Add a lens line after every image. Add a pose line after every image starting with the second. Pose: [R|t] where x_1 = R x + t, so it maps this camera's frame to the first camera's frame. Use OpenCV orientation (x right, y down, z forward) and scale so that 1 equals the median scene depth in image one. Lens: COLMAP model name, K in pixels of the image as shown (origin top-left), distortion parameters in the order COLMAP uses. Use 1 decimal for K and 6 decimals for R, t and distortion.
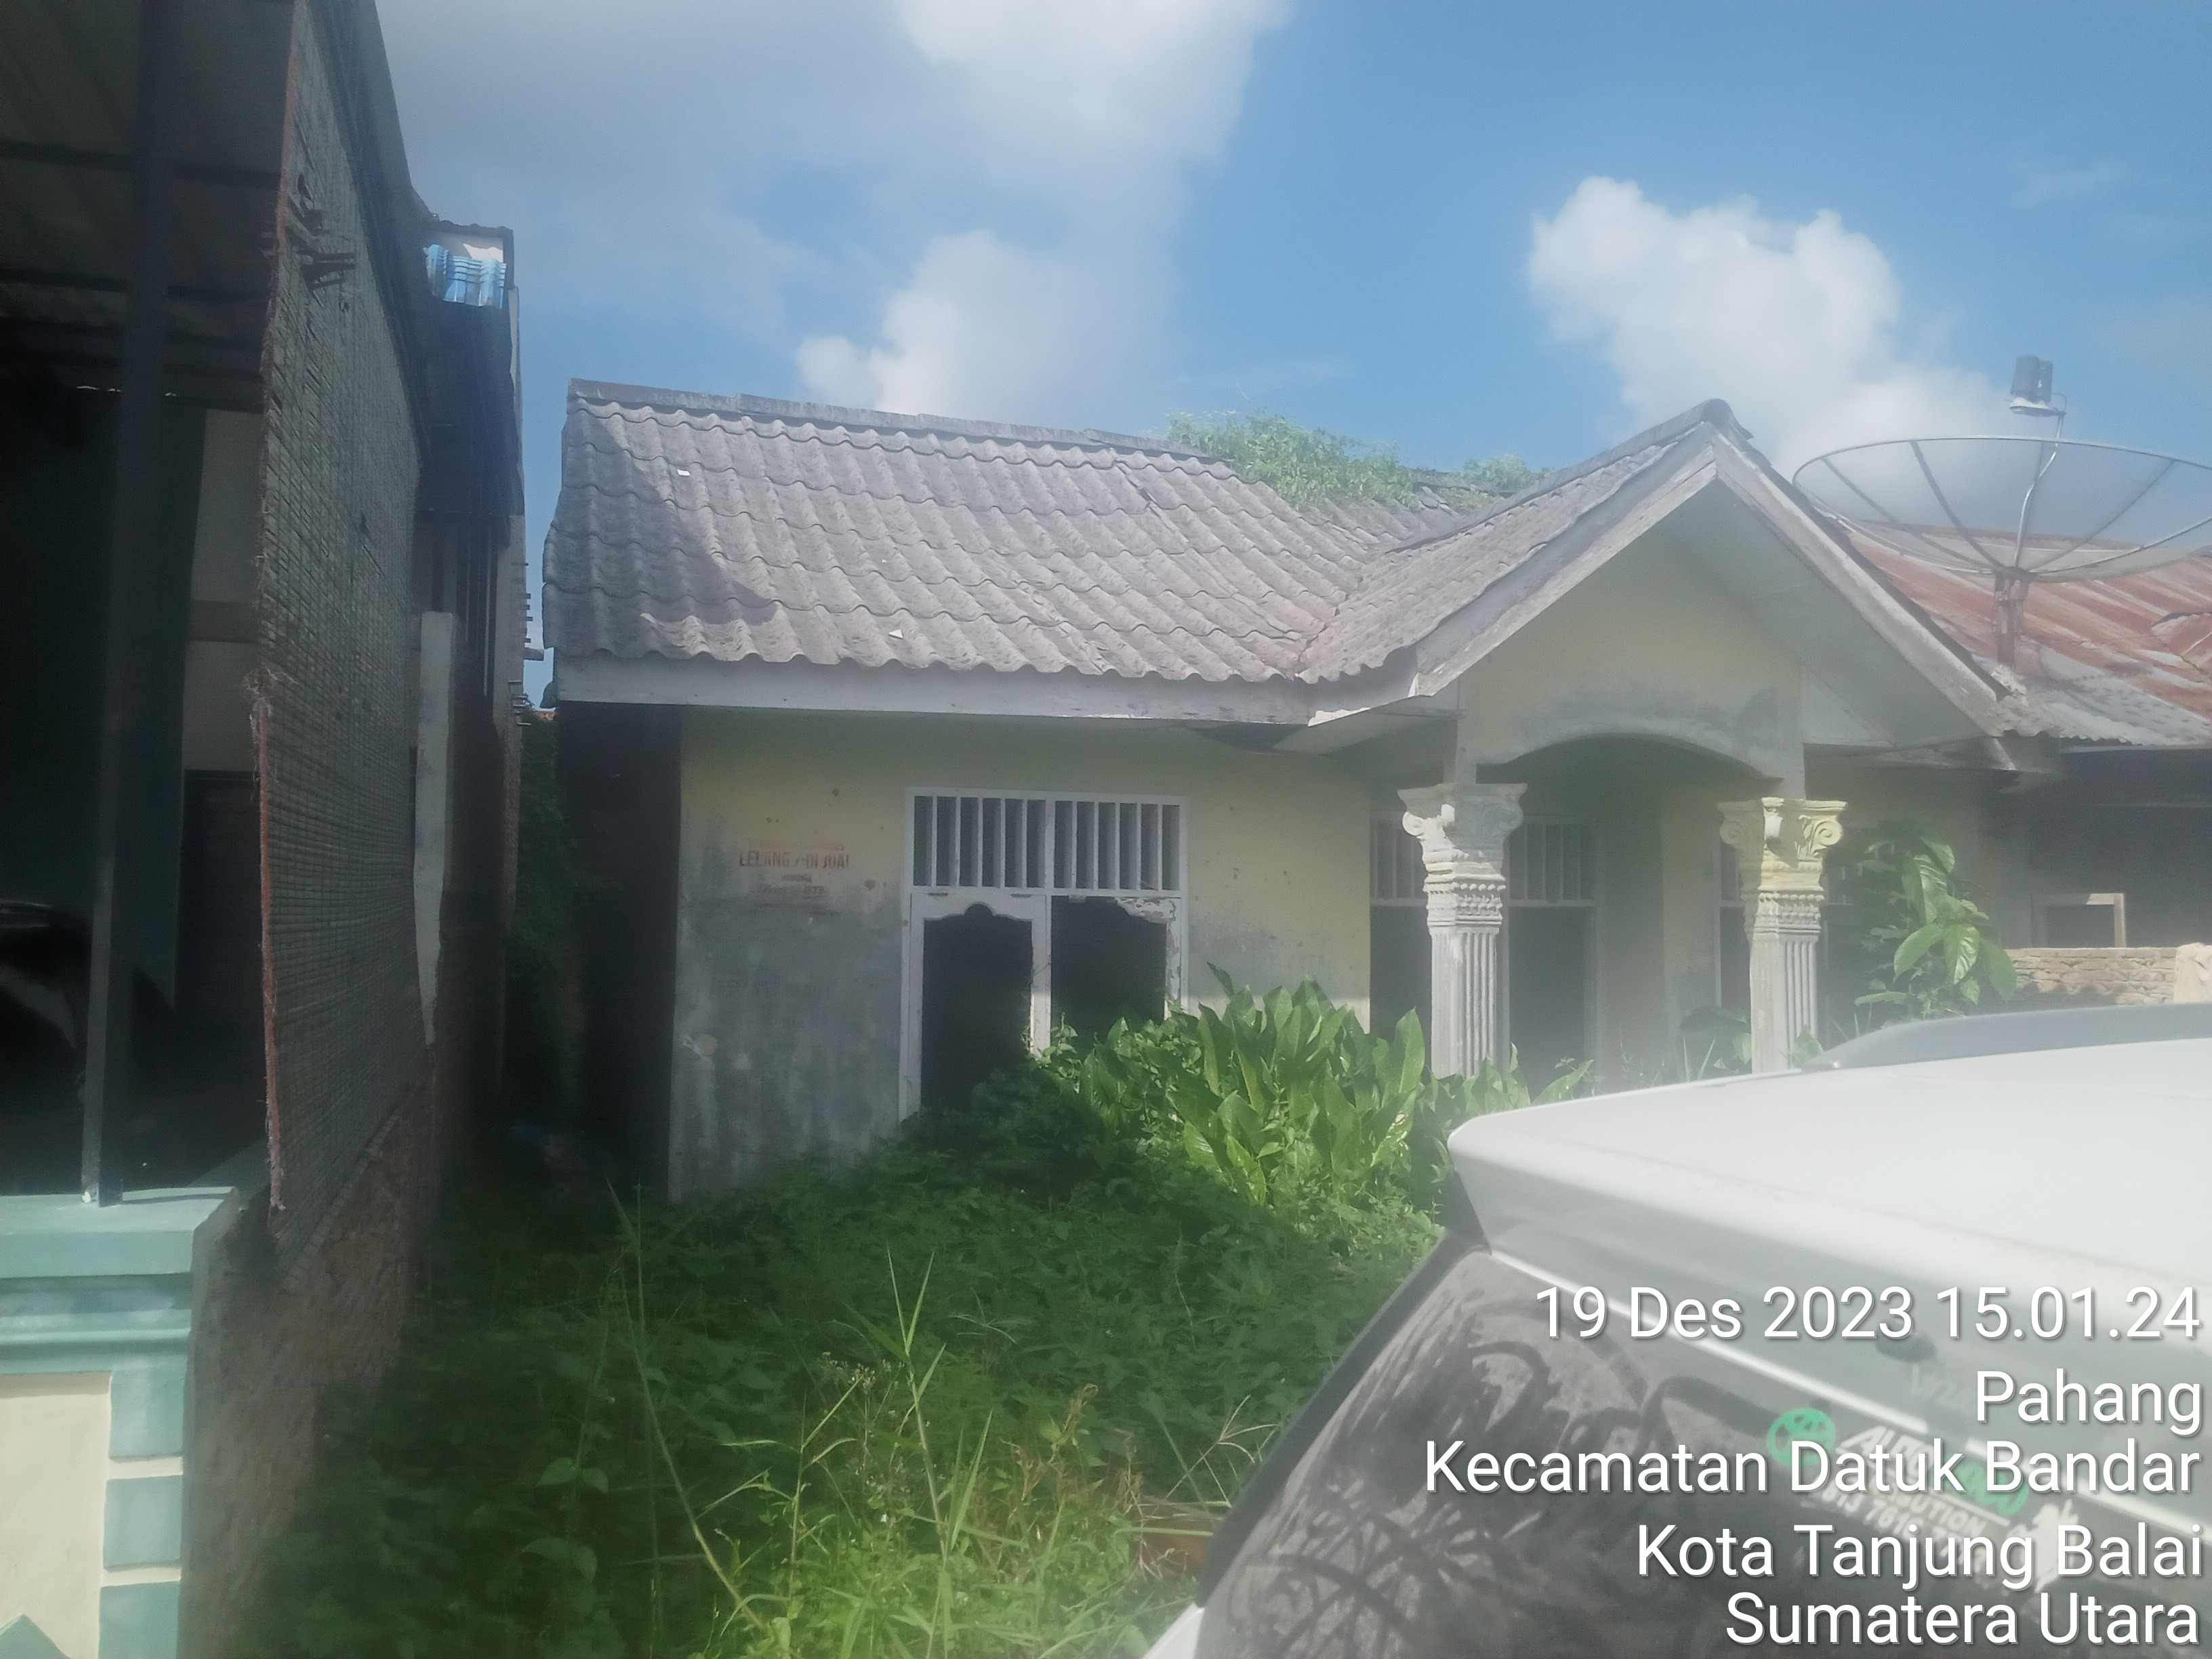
lens RADIAL K [[1838.3, 0, 1110.7], [0, 1838.3, 801.2], [0, 0, 1]] dist [0.099677, -0.151780]
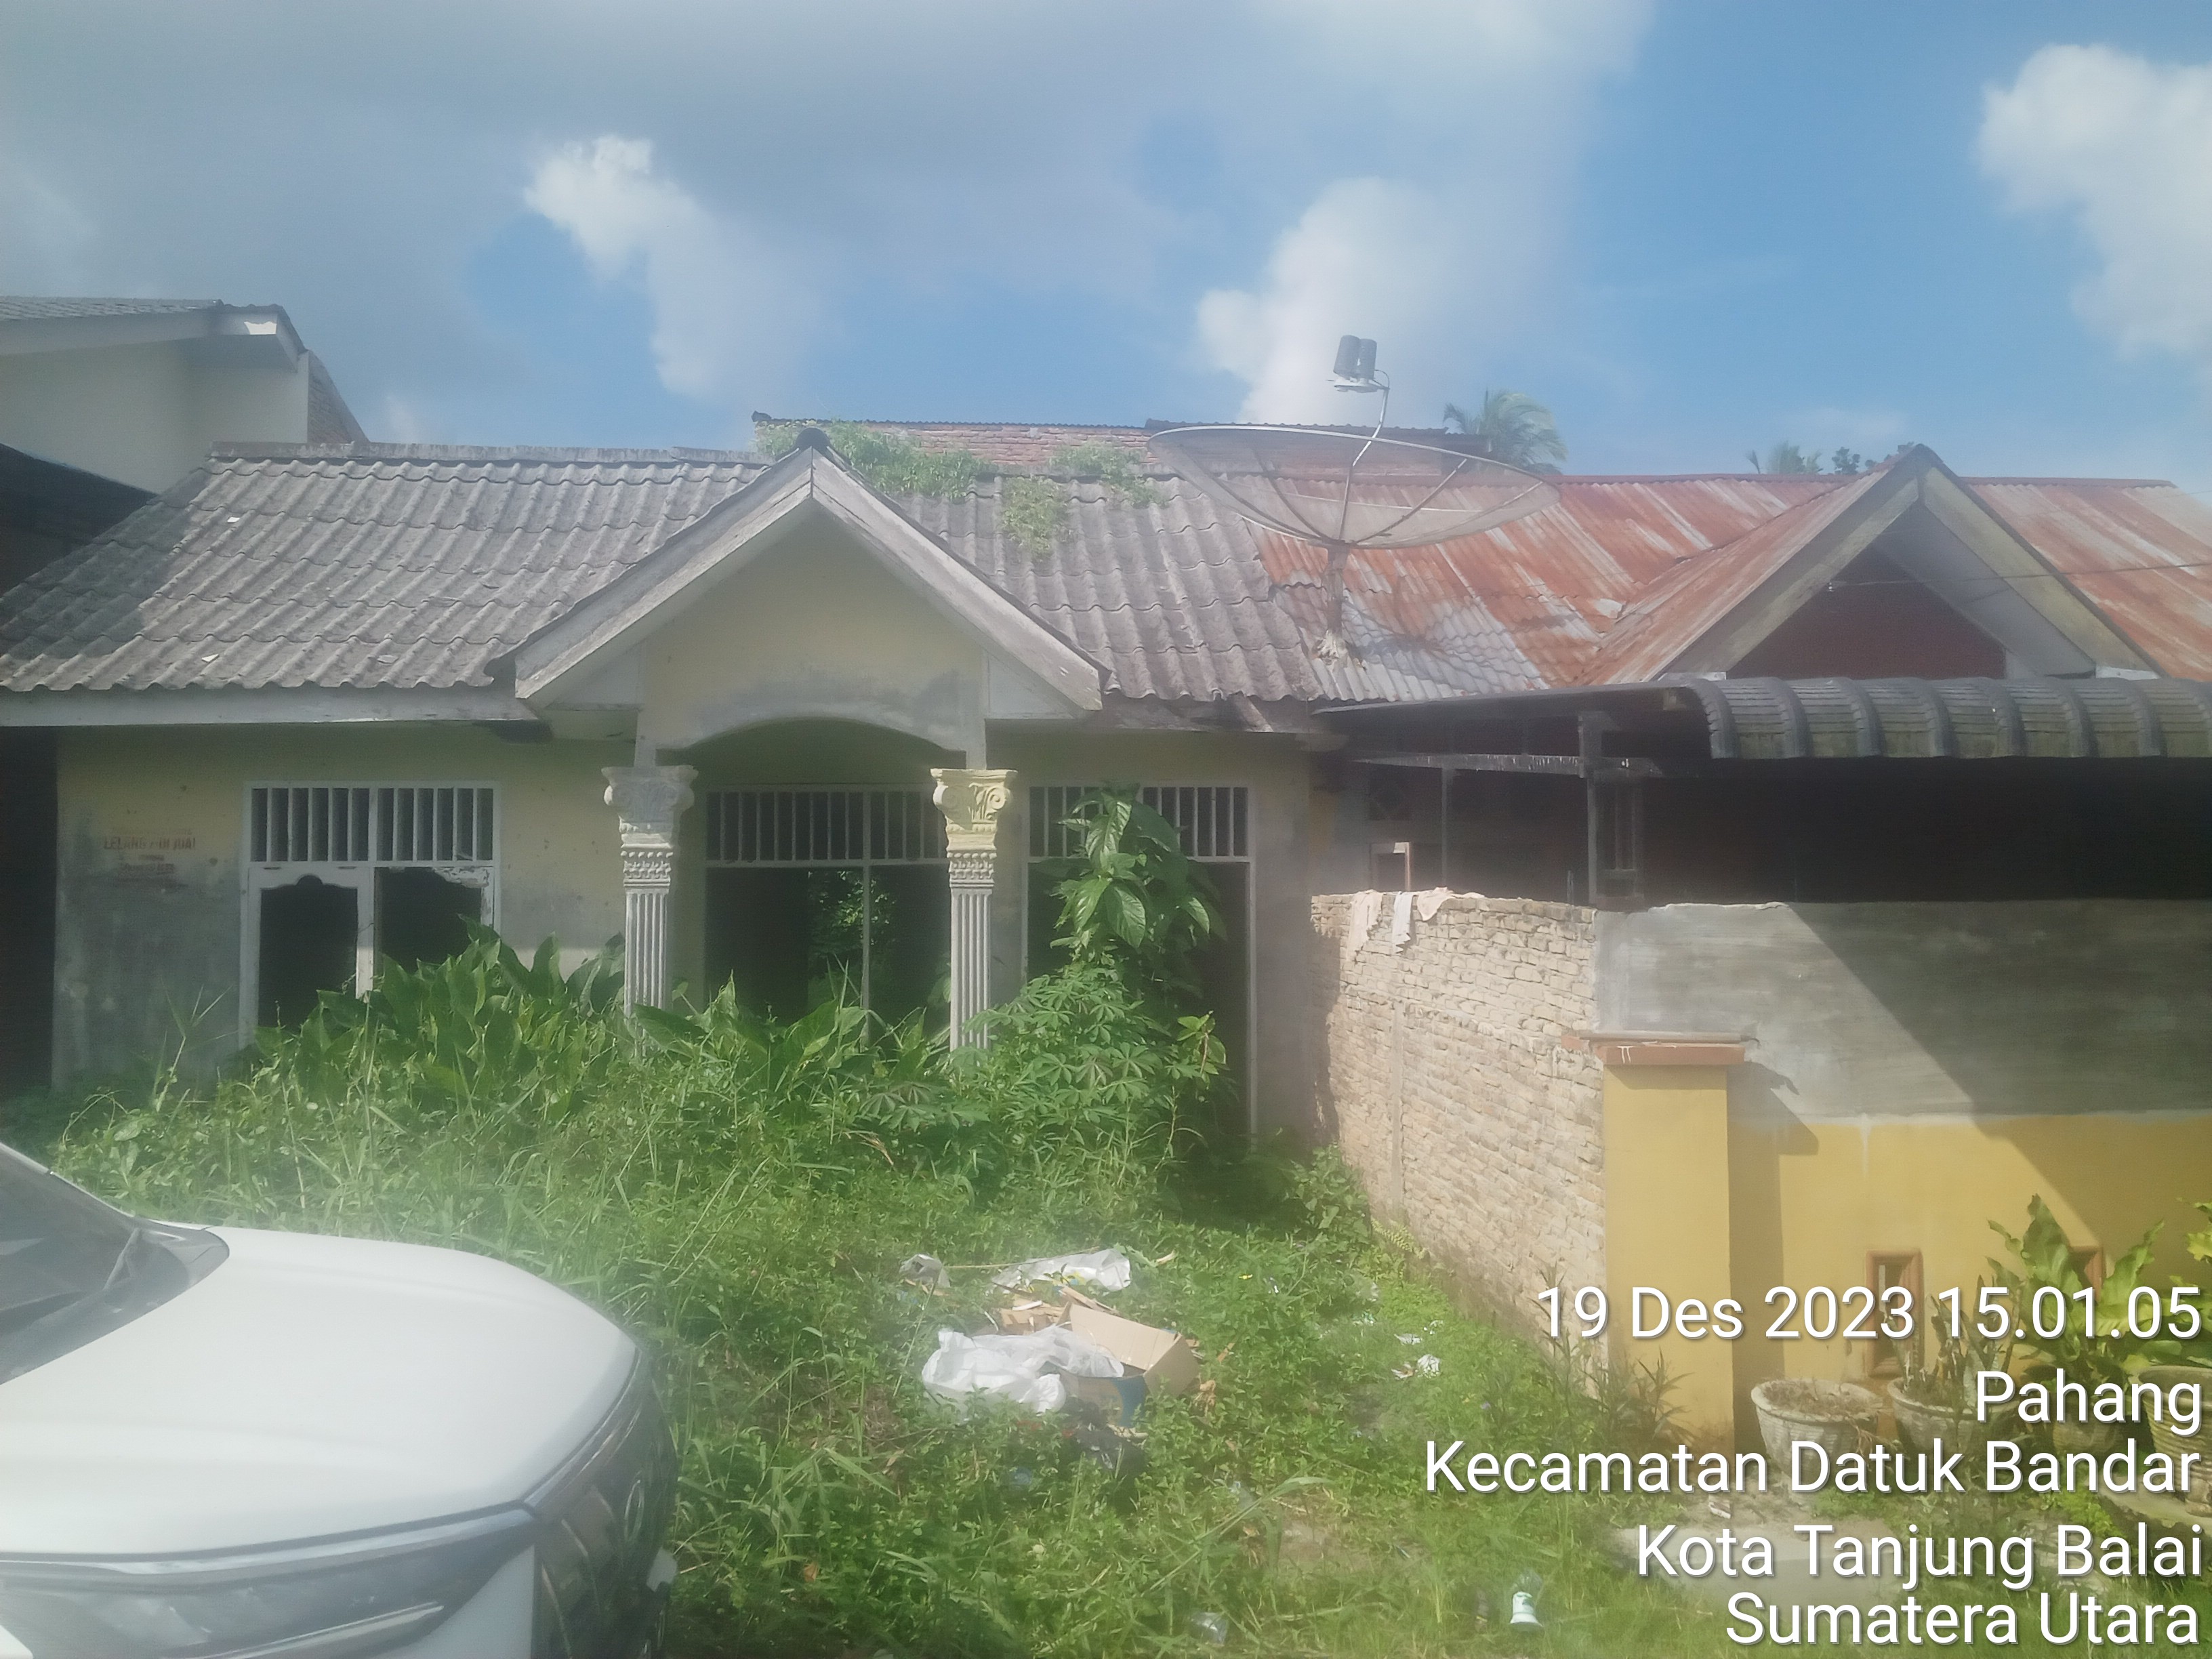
lens RADIAL K [[1838.3, 0, 1094.5], [0, 1838.3, 799.6], [0, 0, 1]] dist [0.099677, -0.151780]
pose [[0.972927, -0.025349, -0.229719, 0.720995], [0.032217, 0.999138, 0.026195, -0.009871], [0.228857, -0.032887, 0.972904, -0.079941]]
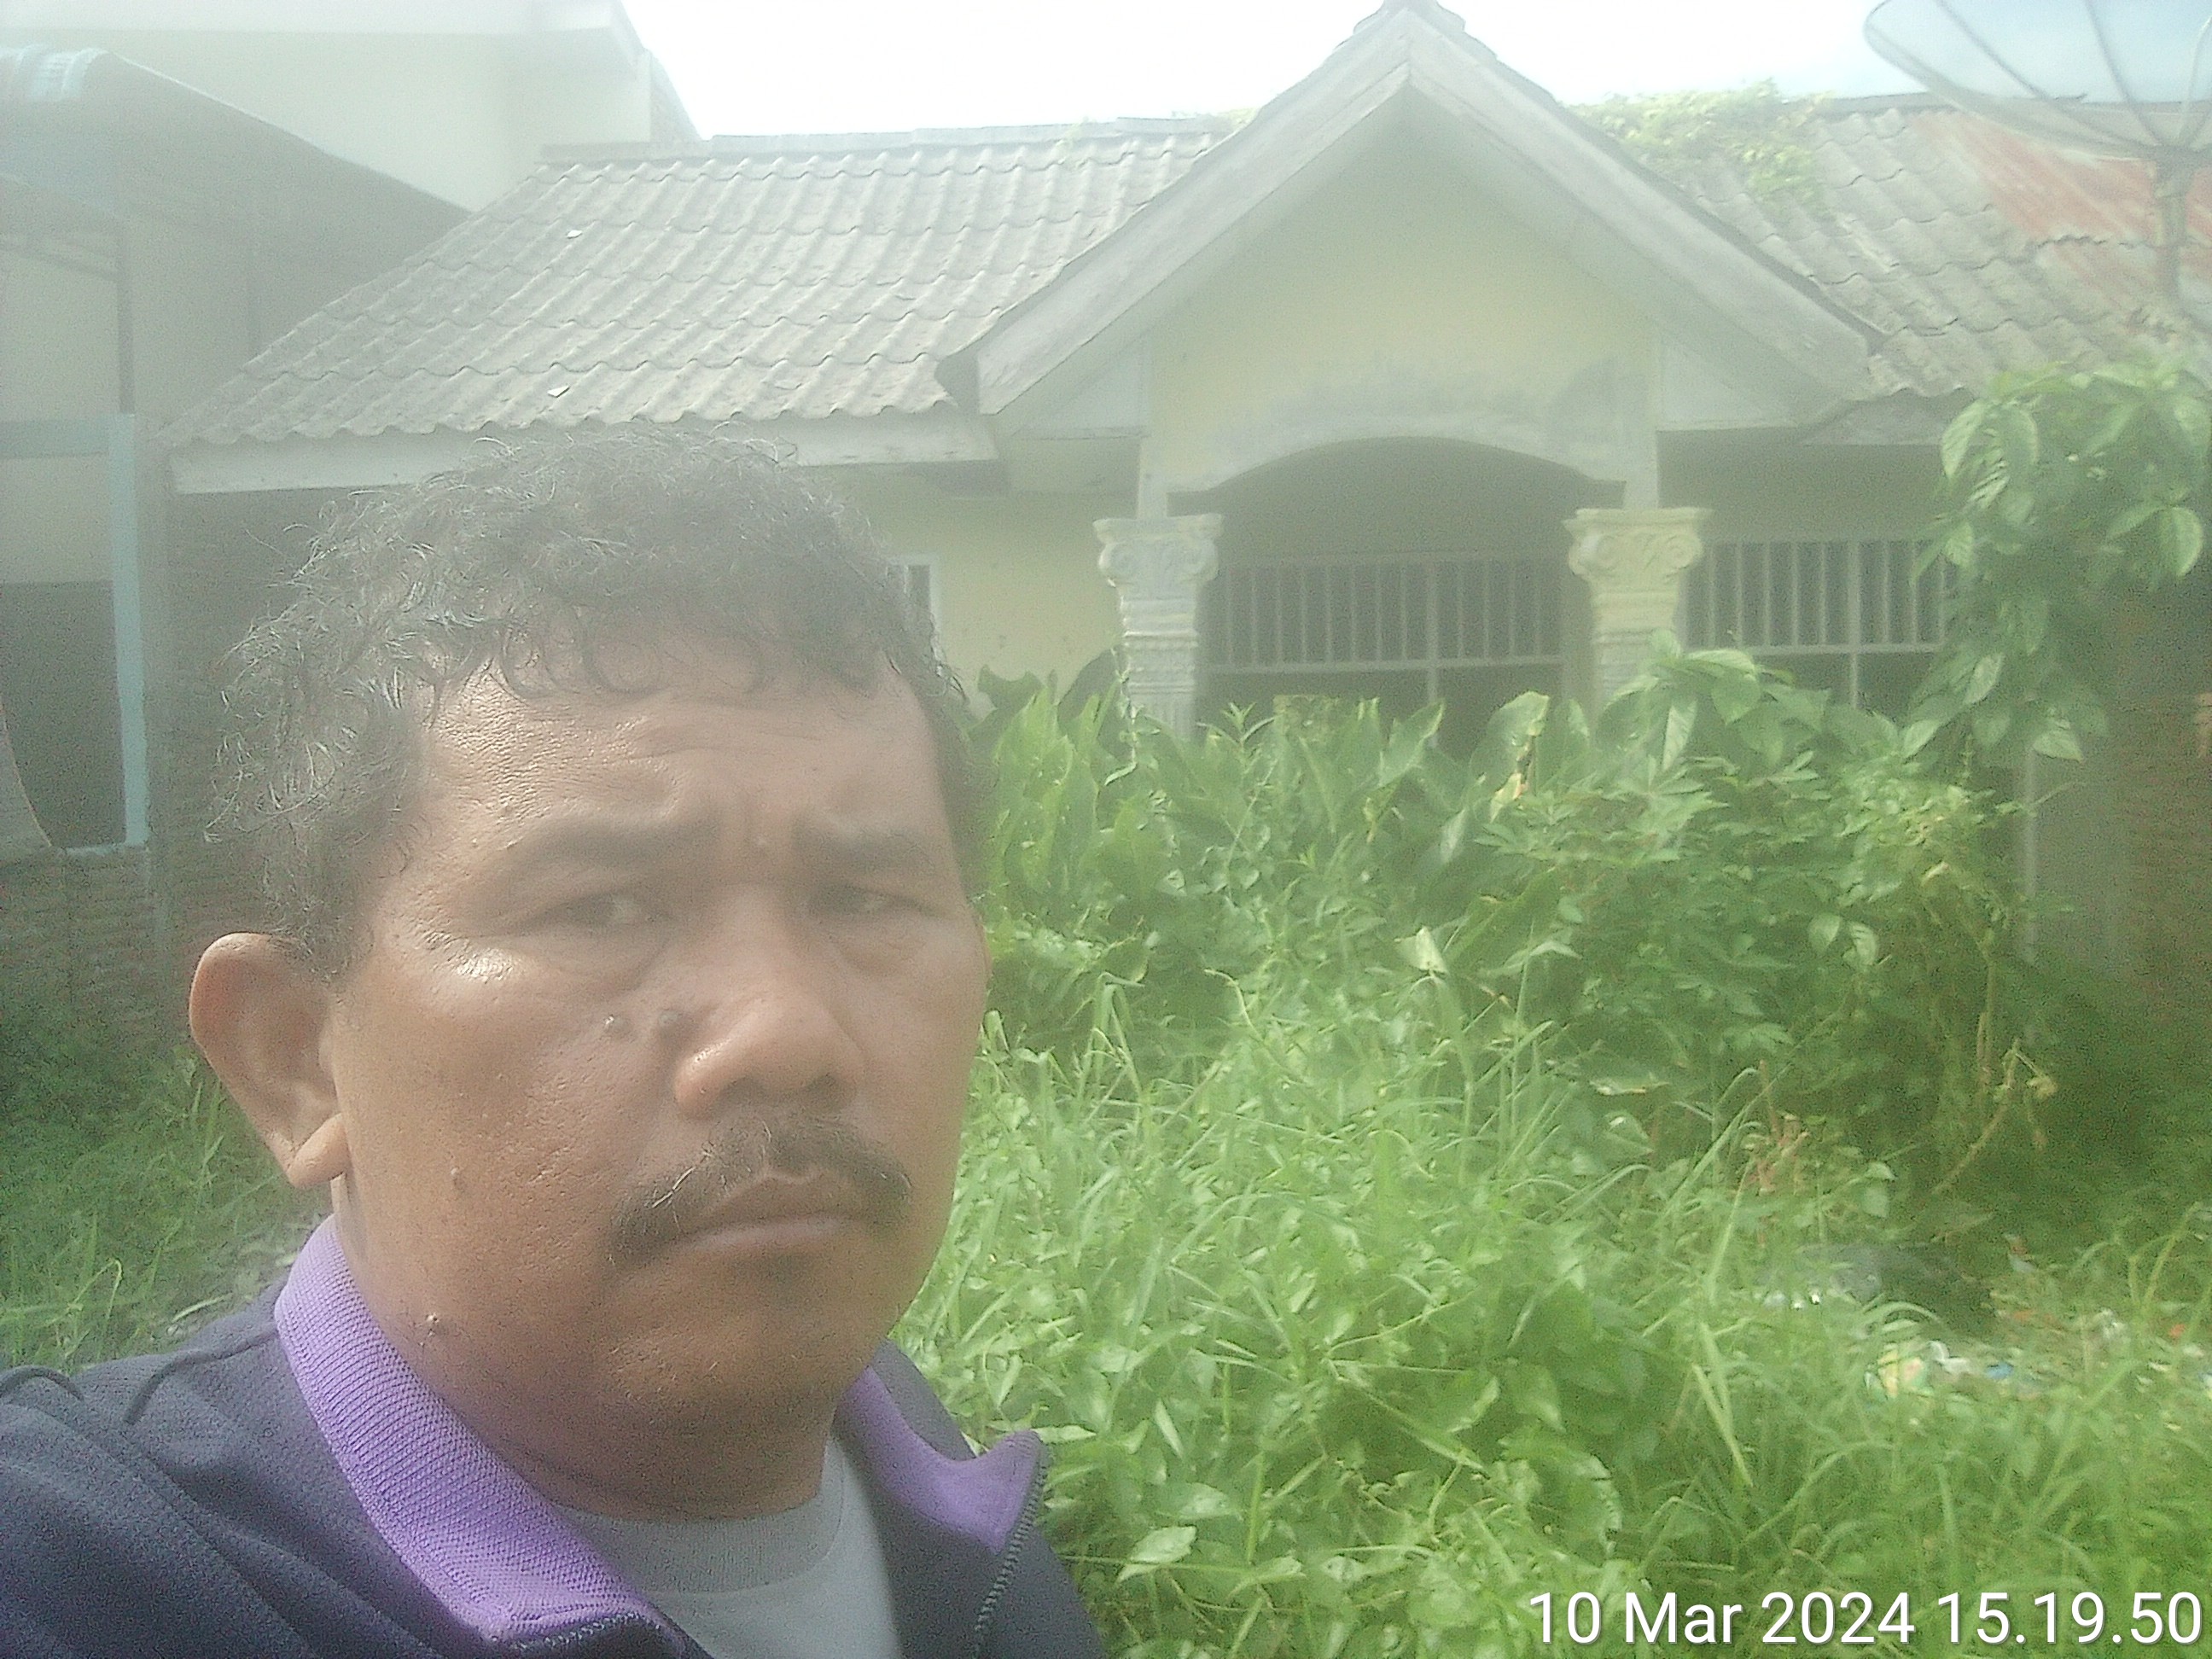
lens RADIAL K [[2063.6, 0, 1146.0], [0, 2063.6, 821.5], [0, 0, 1]] dist [0.009424, 0.000000]
pose [[0.923286, -0.009588, -0.383993, 0.519539], [0.054437, 0.992864, 0.106098, 0.025635], [0.380235, -0.118862, 0.917220, 0.151957]]
